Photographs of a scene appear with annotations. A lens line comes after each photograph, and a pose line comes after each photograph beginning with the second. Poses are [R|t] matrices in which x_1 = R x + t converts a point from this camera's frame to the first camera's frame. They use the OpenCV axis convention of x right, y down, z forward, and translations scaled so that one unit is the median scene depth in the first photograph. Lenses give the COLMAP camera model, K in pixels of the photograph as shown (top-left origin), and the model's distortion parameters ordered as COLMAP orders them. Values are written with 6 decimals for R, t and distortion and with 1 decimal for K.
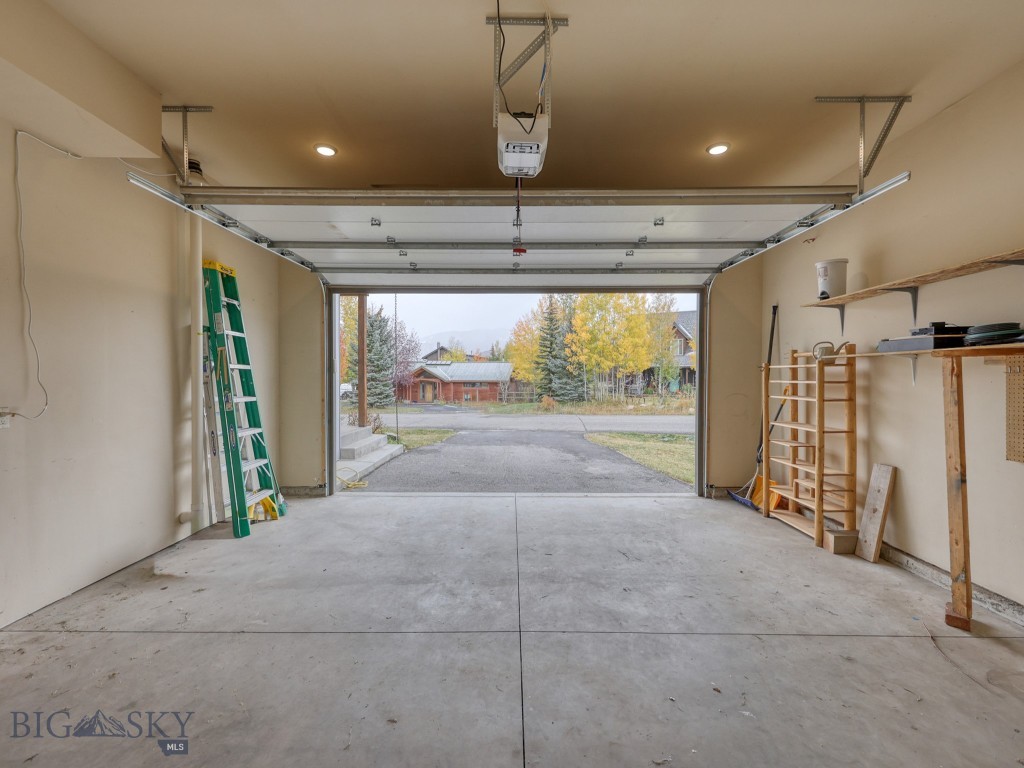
lens RADIAL K [[432.6, 0, 512.0], [0, 432.6, 382.5], [0, 0, 1]] dist [-0.003338, 0.000070]
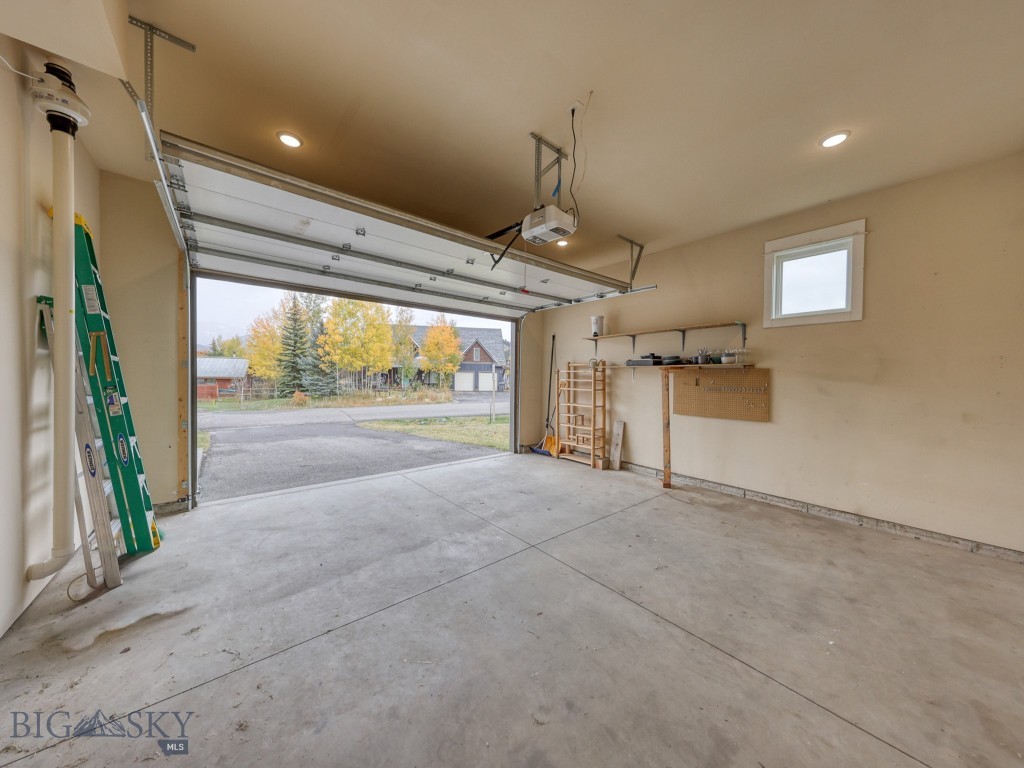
lens RADIAL K [[344.4, 0, 511.8], [0, 344.4, 381.4], [0, 0, 1]] dist [-0.001640, -0.000361]
pose [[0.769470, 0.000966, 0.638682, -0.451989], [-0.004500, 0.999982, 0.003910, -0.000539], [-0.638667, -0.005883, 0.769461, 0.071540]]
